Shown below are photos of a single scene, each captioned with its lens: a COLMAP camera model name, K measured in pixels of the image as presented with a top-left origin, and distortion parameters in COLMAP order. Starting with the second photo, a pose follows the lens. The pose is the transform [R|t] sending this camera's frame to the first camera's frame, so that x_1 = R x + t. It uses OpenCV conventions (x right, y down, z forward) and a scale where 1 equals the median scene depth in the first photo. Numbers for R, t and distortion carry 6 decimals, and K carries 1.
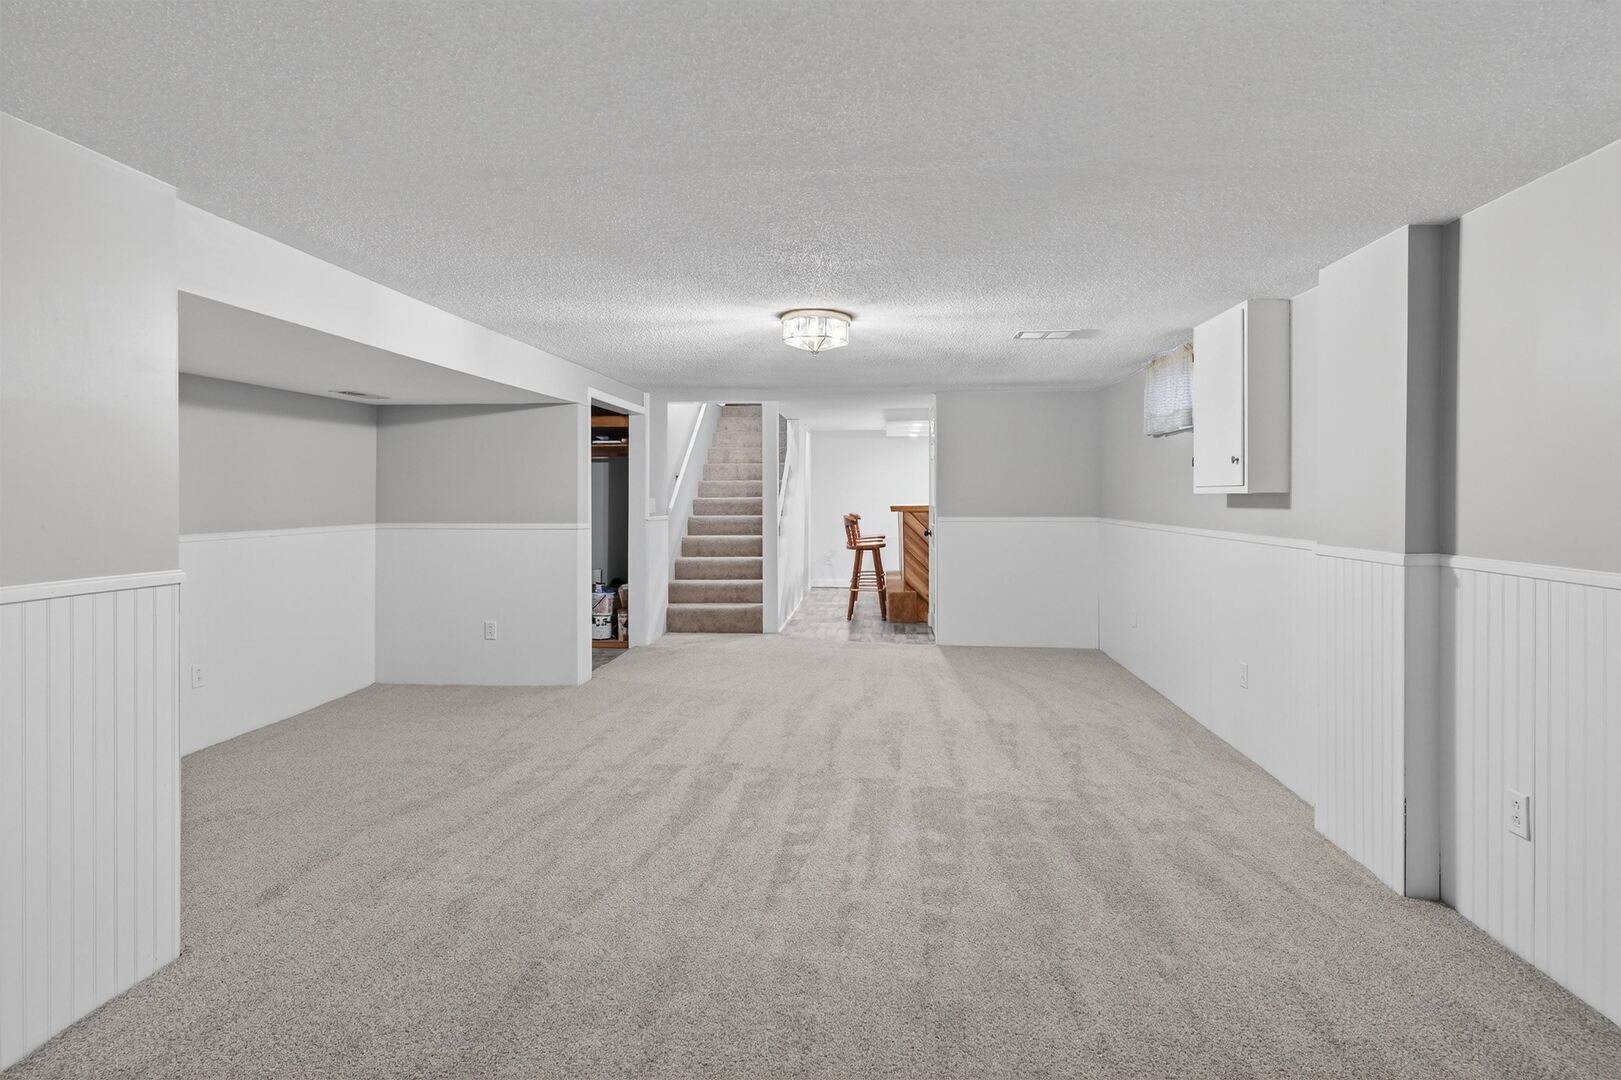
lens RADIAL K [[788.9, 0, 791.6], [0, 788.9, 496.1], [0, 0, 1]] dist [0.005971, -0.000266]
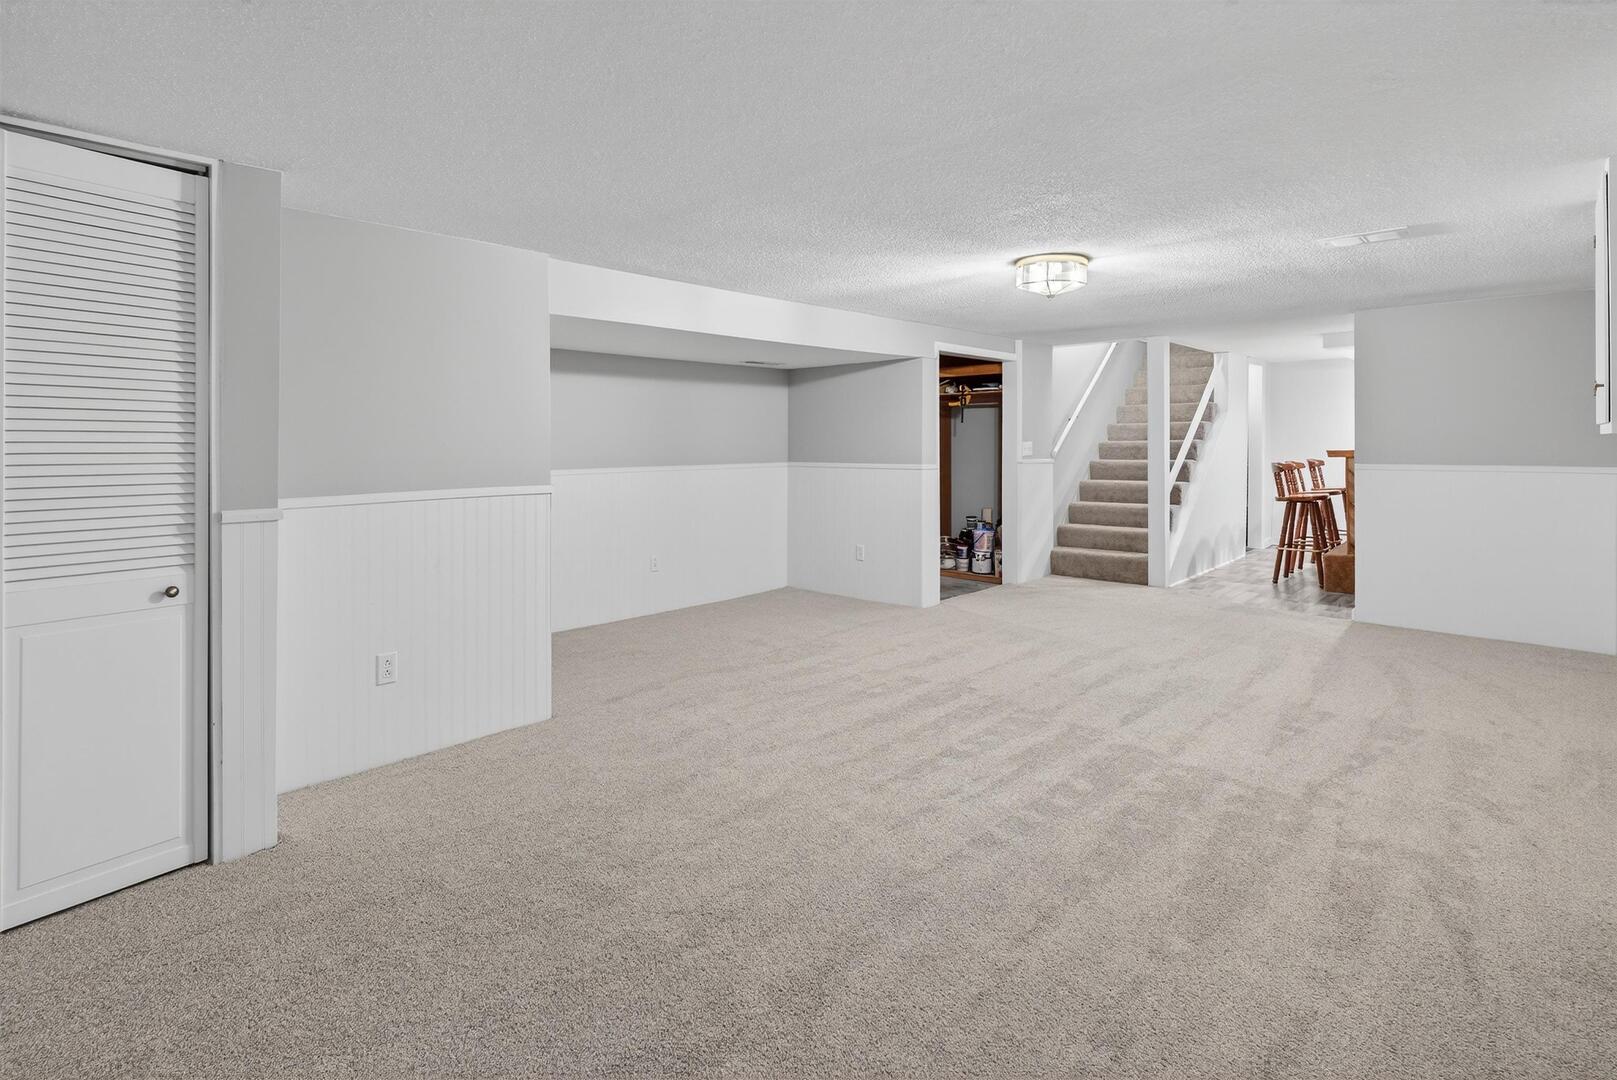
lens RADIAL K [[792.3, 0, 801.0], [0, 792.3, 438.2], [0, 0, 1]] dist [-0.002996, -0.000920]
pose [[0.791193, -0.005419, -0.611542, 0.222998], [0.003822, 0.999985, -0.003916, 0.000975], [0.611554, 0.000761, 0.791202, 0.003045]]
